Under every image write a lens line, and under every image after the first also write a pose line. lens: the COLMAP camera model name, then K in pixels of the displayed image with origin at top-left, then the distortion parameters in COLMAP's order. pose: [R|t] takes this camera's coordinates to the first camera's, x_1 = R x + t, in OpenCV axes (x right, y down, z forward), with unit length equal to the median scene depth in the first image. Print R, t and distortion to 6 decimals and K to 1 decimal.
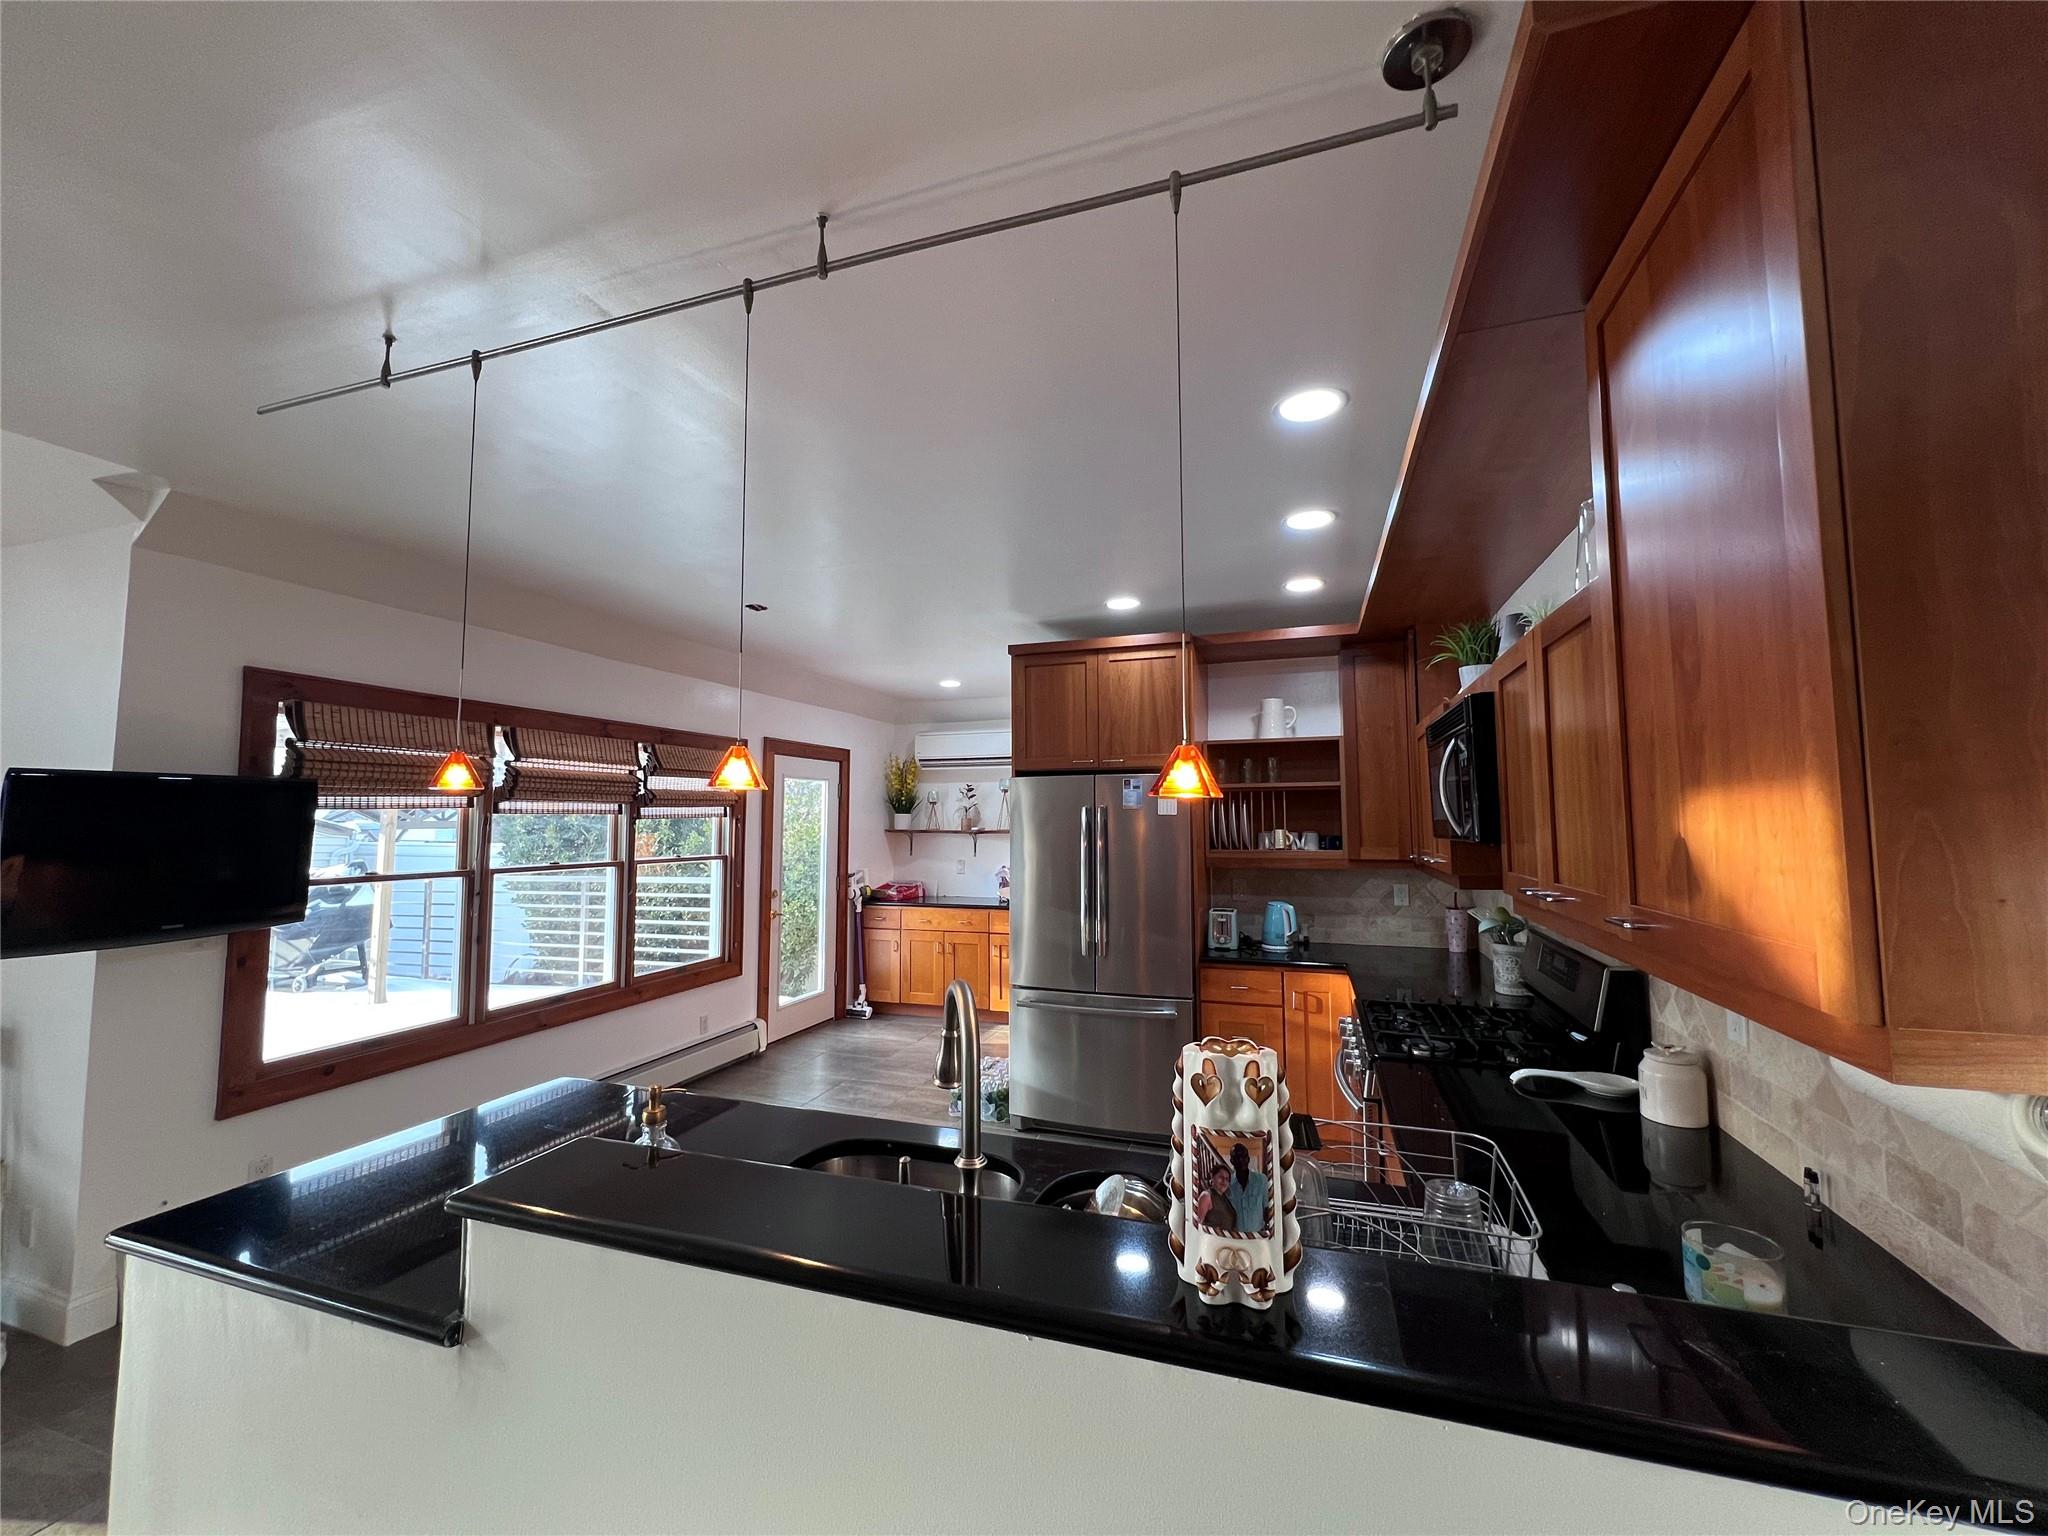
lens RADIAL K [[817.8, 0, 1034.7], [0, 817.8, 770.8], [0, 0, 1]] dist [0.000825, 0.000272]
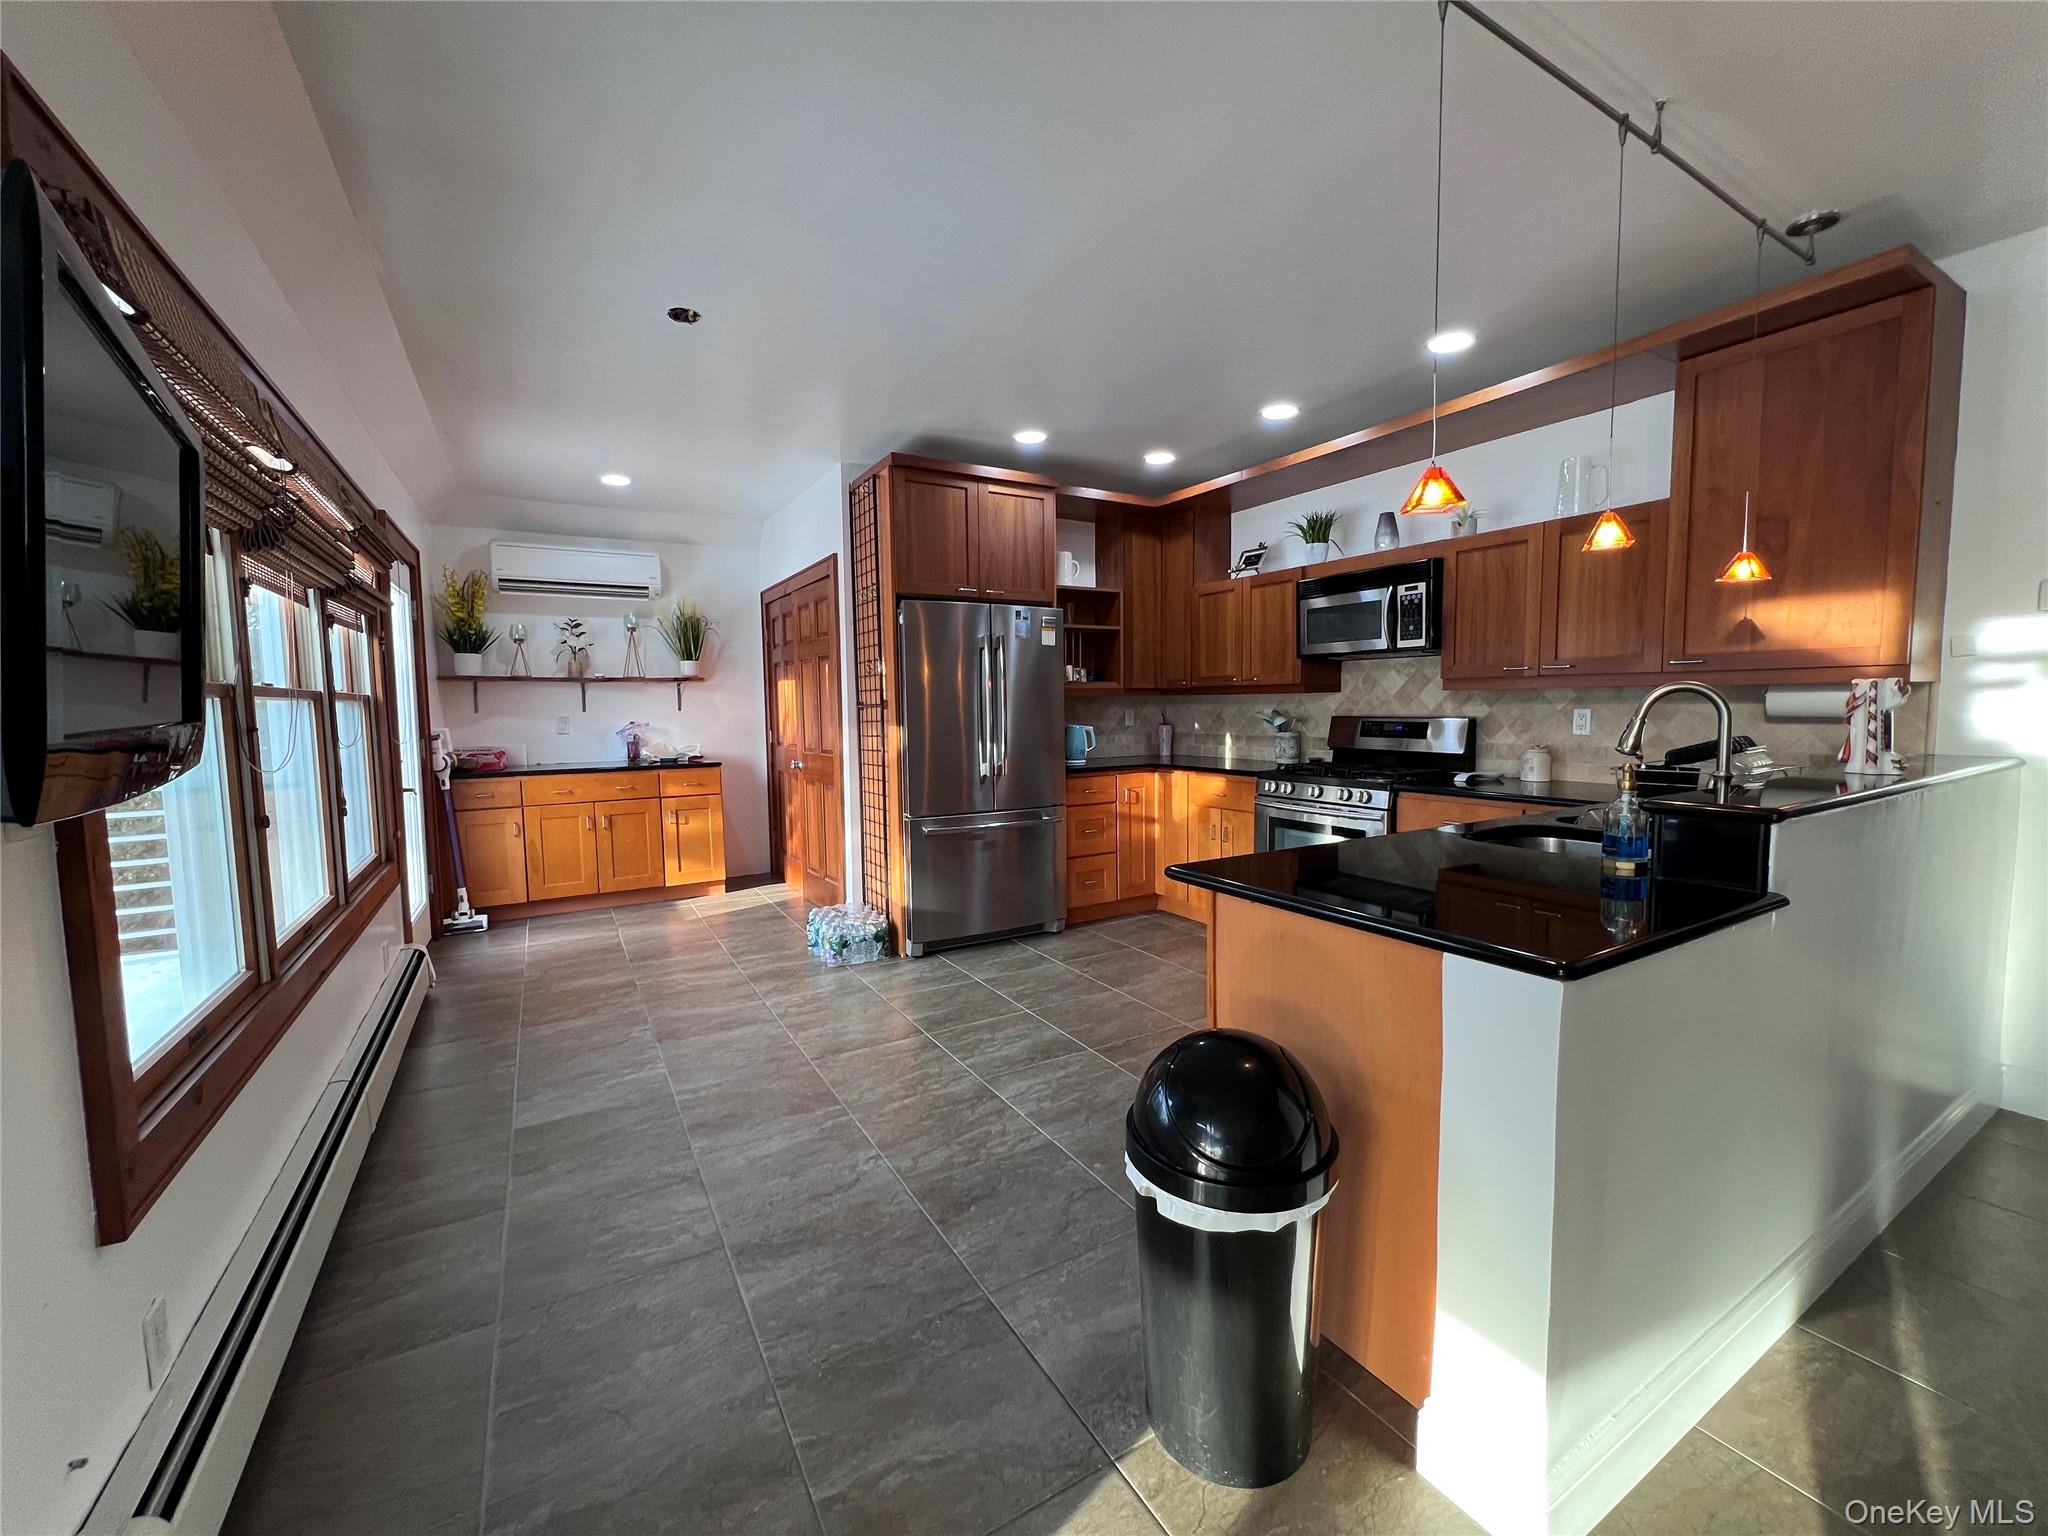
lens RADIAL K [[817.8, 0, 1032.1], [0, 817.8, 767.9], [0, 0, 1]] dist [0.000825, 0.000272]
pose [[0.650123, -0.063875, 0.757140, -0.617549], [-0.036814, 0.992642, 0.115353, 0.081399], [-0.758937, -0.102867, 0.642988, 0.250842]]
